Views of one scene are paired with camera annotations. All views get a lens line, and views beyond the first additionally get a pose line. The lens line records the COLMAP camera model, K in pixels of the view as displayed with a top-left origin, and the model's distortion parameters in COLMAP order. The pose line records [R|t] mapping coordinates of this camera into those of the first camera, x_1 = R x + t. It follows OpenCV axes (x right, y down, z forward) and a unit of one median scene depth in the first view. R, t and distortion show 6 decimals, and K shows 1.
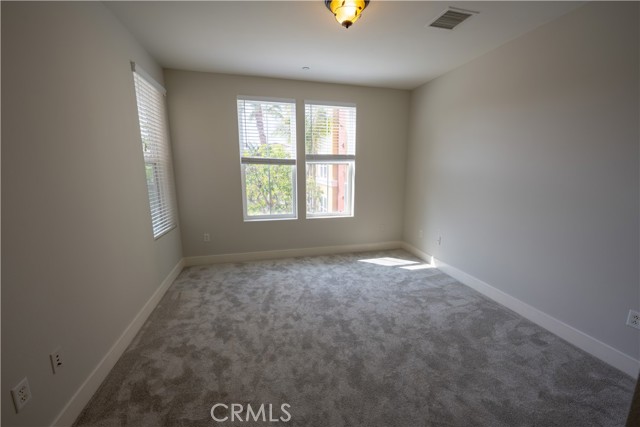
lens RADIAL K [[254.3, 0, 320.0], [0, 254.3, 213.5], [0, 0, 1]] dist [0.000357, 0.000274]
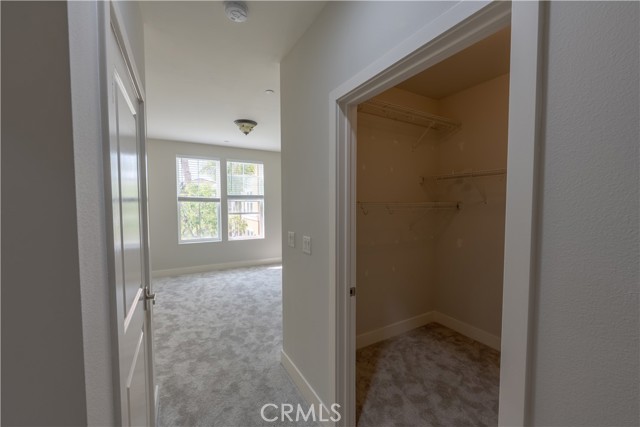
lens RADIAL K [[254.3, 0, 320.0], [0, 254.3, 213.5], [0, 0, 1]] dist [0.000357, 0.000274]
pose [[0.963471, -0.015435, 0.267369, 0.077902], [0.052656, 0.989769, -0.132609, 0.112331], [-0.262587, 0.141843, 0.954426, -0.619746]]
